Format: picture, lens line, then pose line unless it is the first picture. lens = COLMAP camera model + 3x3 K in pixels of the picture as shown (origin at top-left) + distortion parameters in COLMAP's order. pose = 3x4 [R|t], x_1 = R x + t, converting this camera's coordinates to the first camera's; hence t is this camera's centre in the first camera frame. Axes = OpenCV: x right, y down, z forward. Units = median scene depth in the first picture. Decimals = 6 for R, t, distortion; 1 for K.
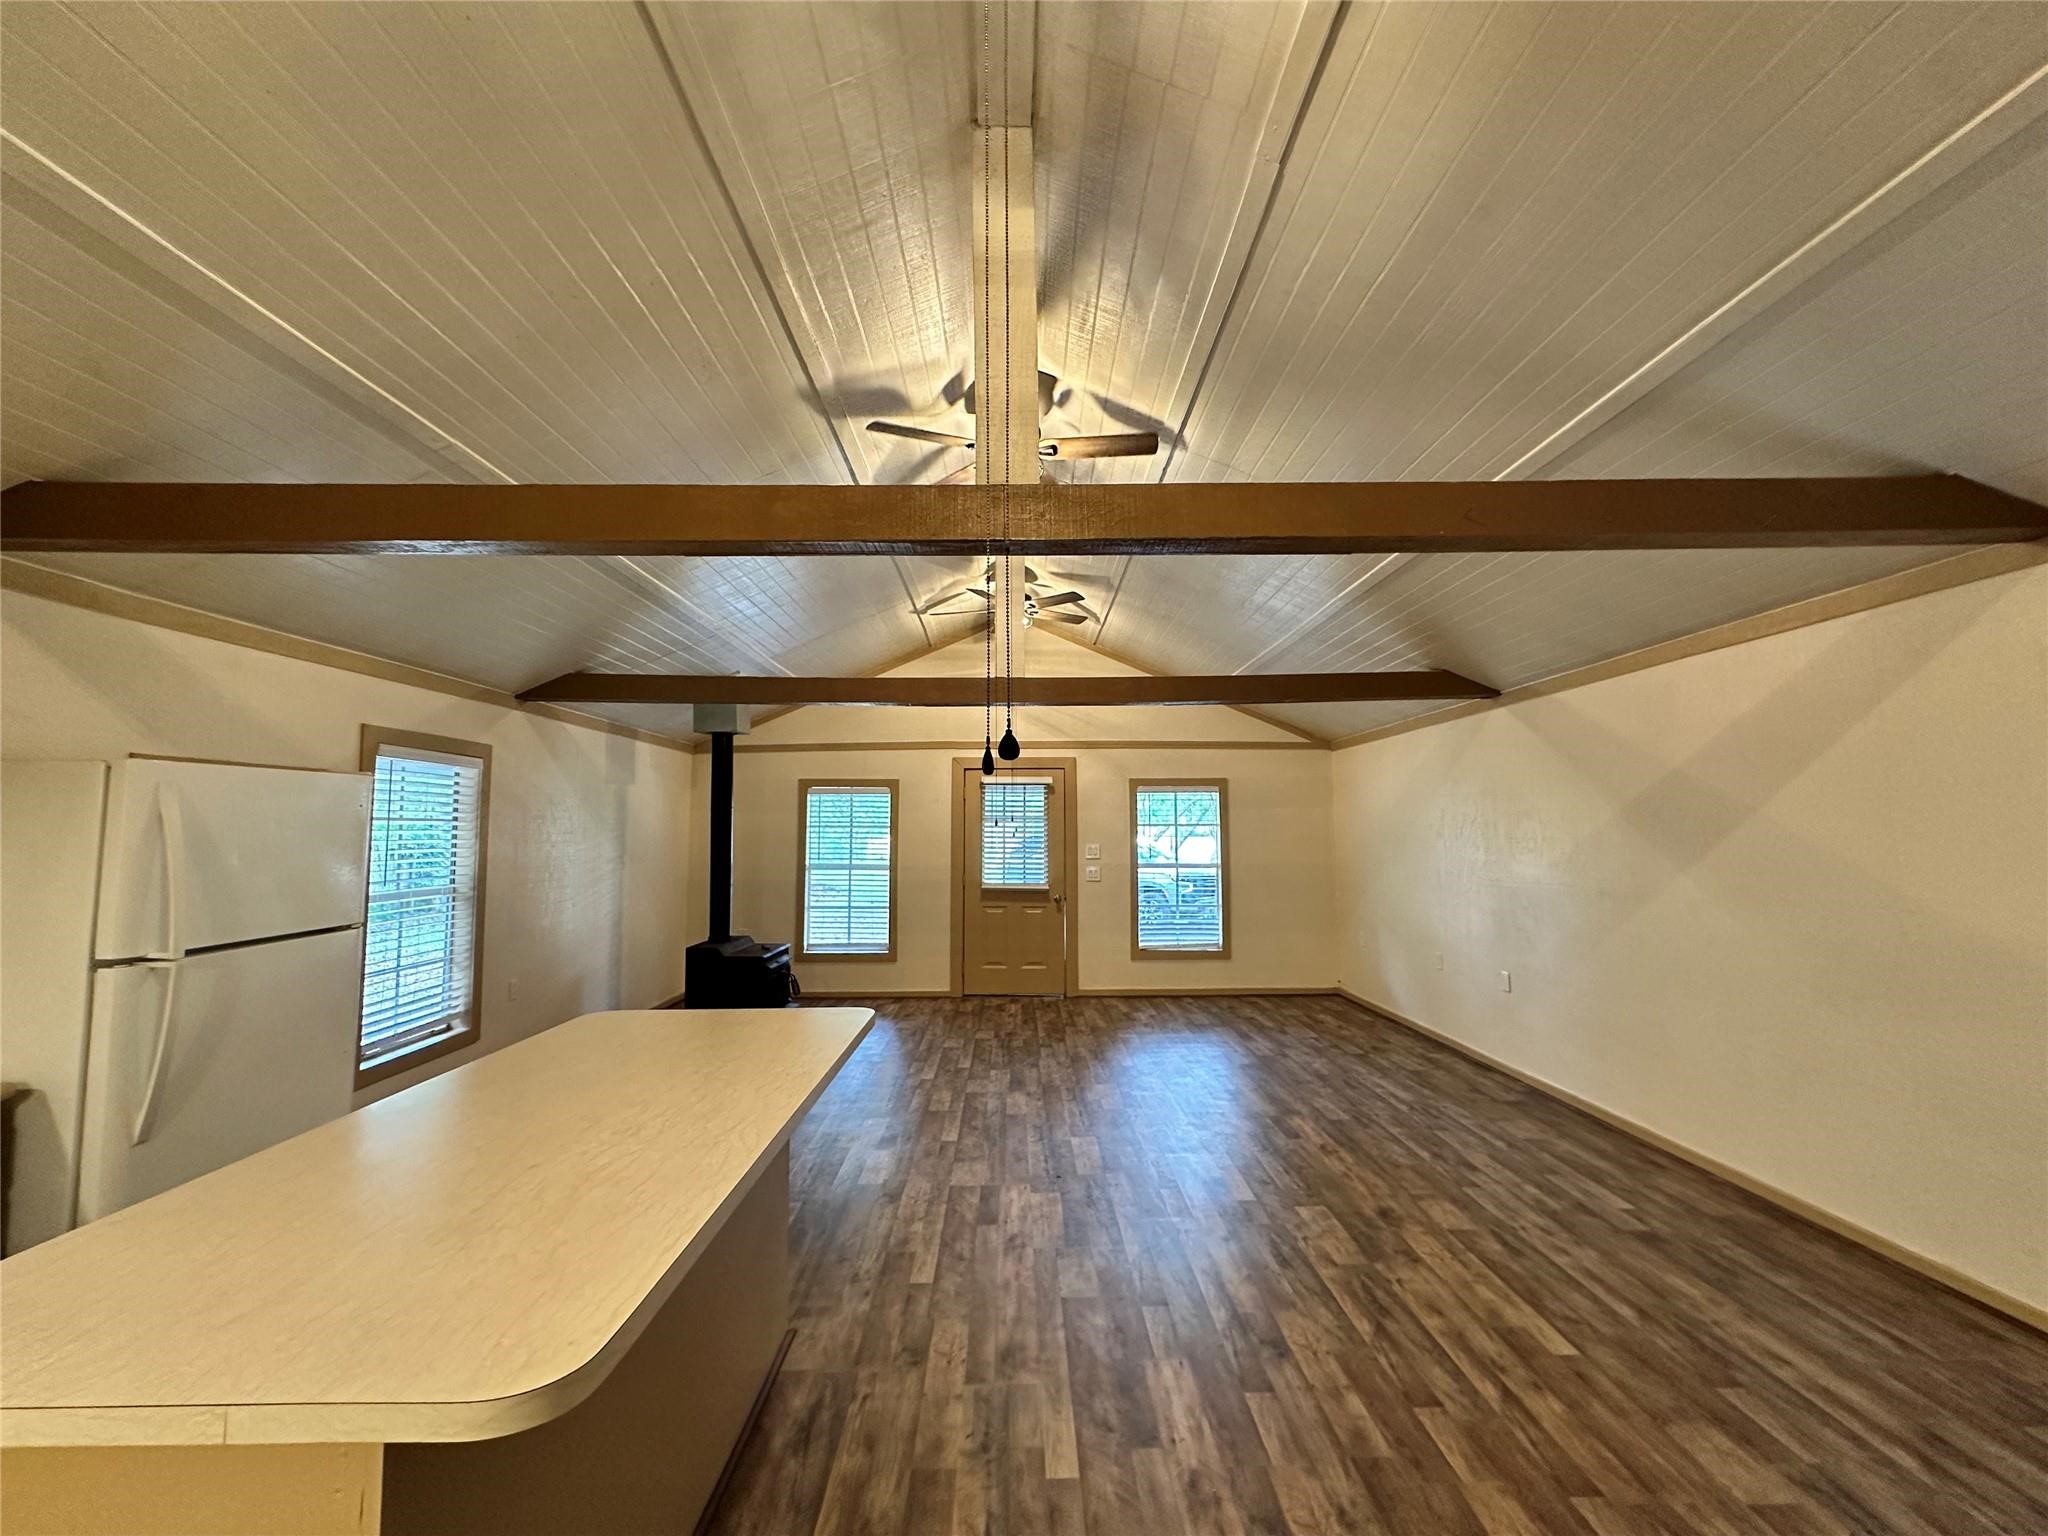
lens RADIAL K [[820.6, 0, 1023.8], [0, 820.6, 762.7], [0, 0, 1]] dist [-0.002456, 0.001120]
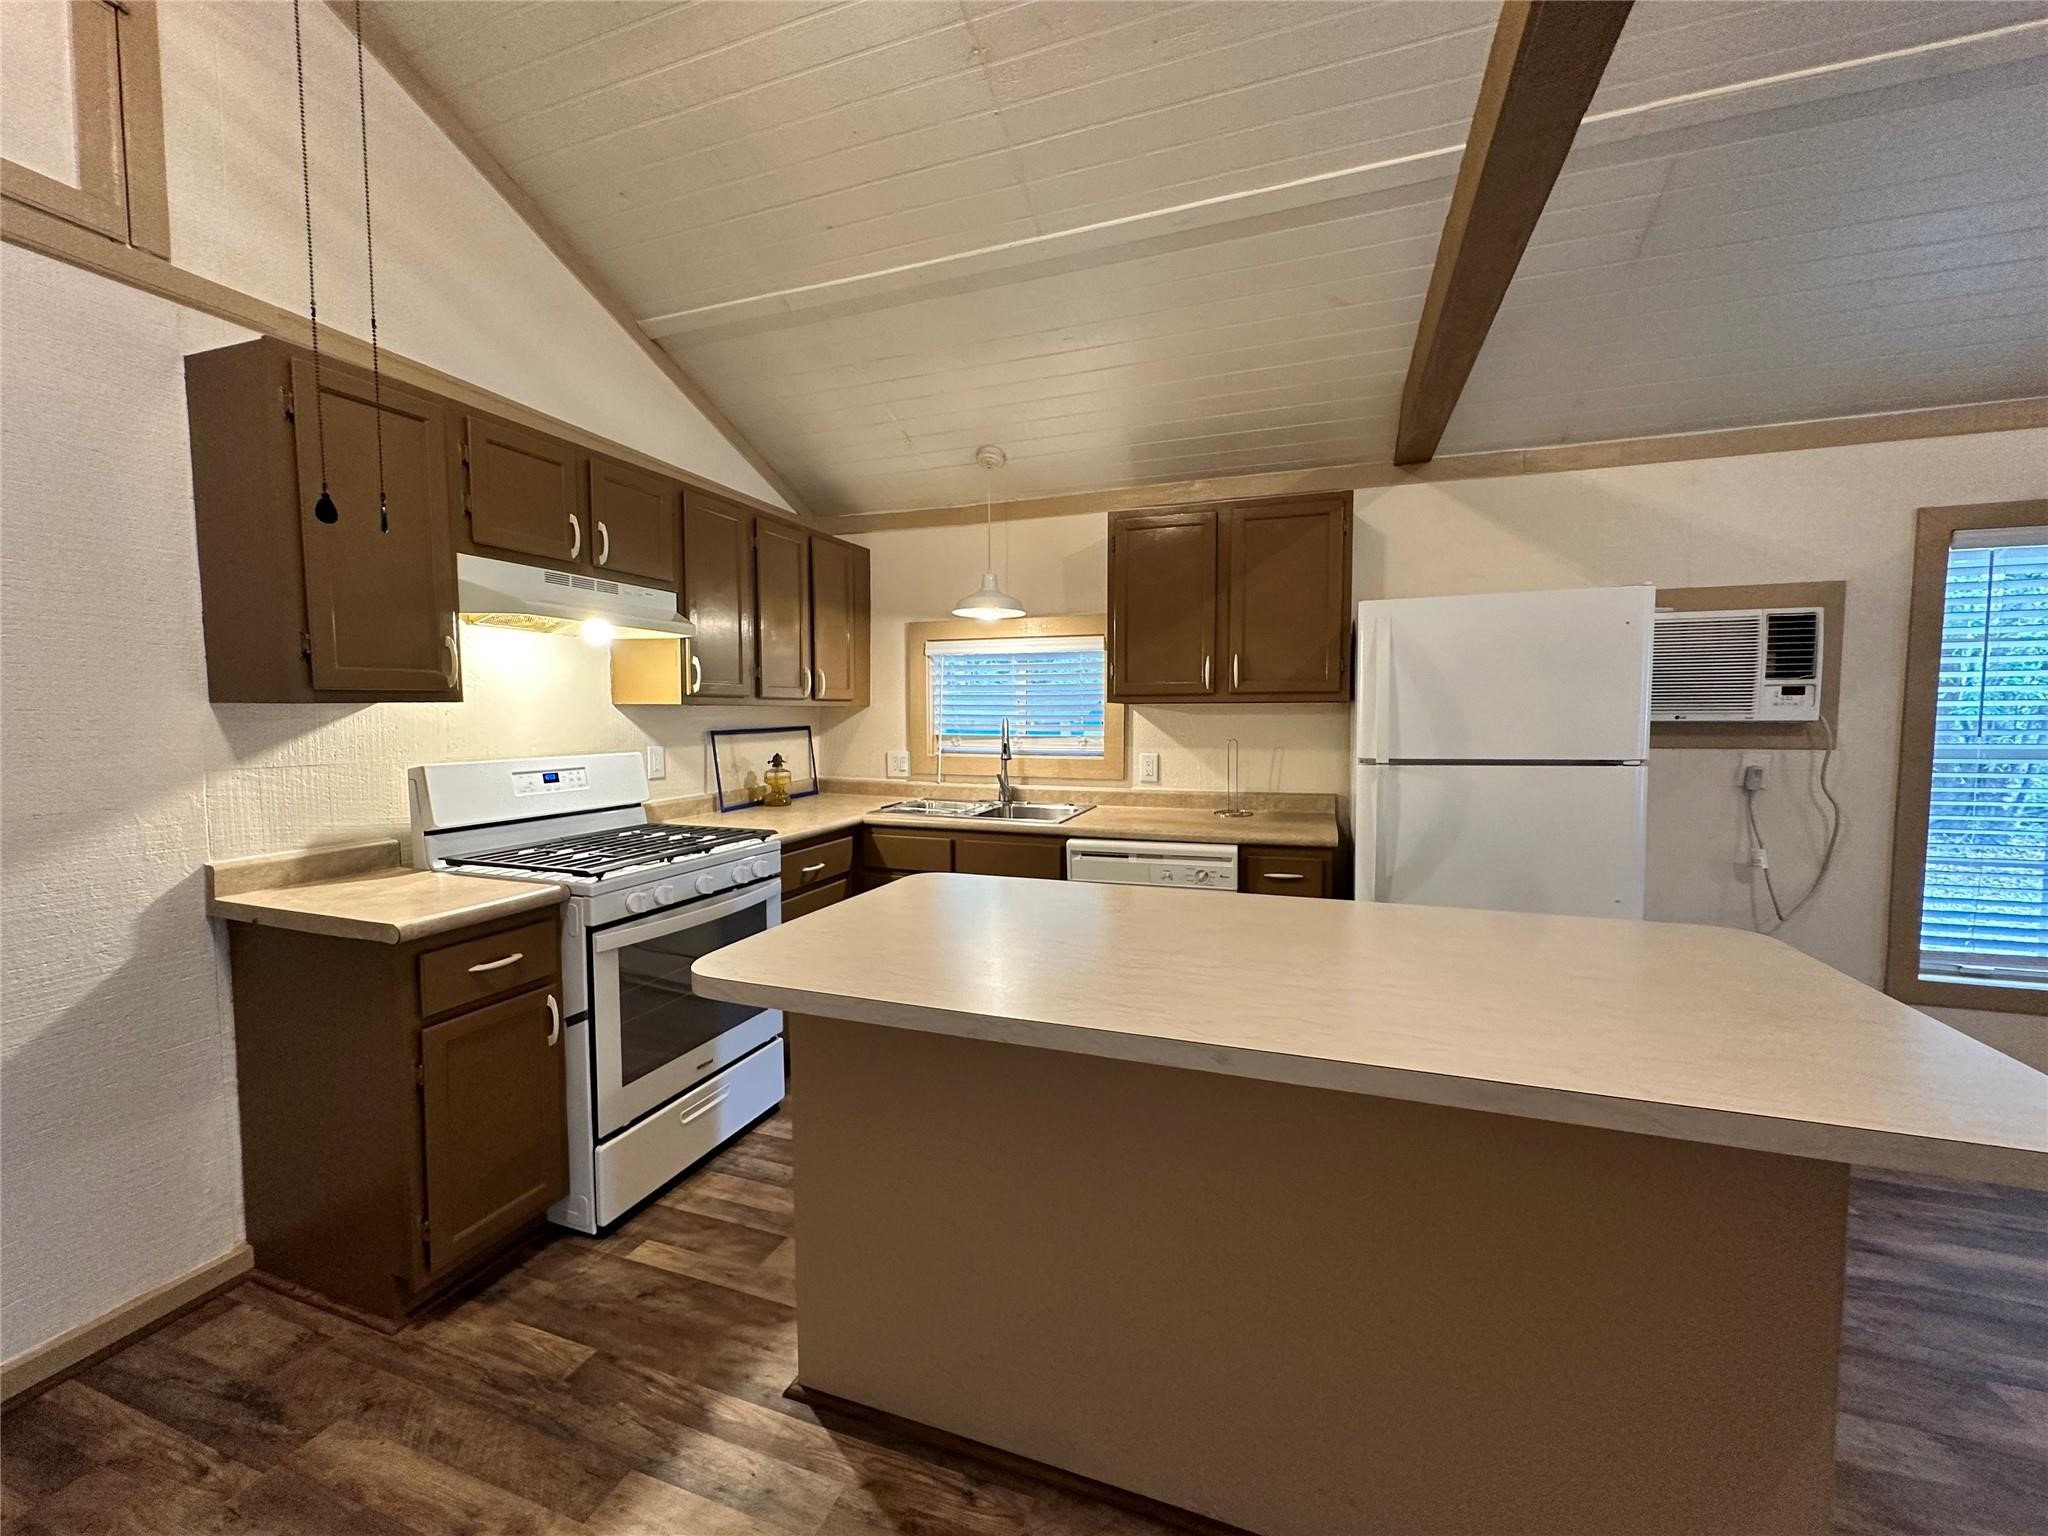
lens RADIAL K [[820.6, 0, 1023.4], [0, 820.6, 762.0], [0, 0, 1]] dist [-0.002456, 0.001120]
pose [[-0.349964, 0.068375, -0.934264, 0.175917], [0.084730, 0.995555, 0.041122, 0.087218], [0.932923, -0.064769, -0.354202, 0.571064]]
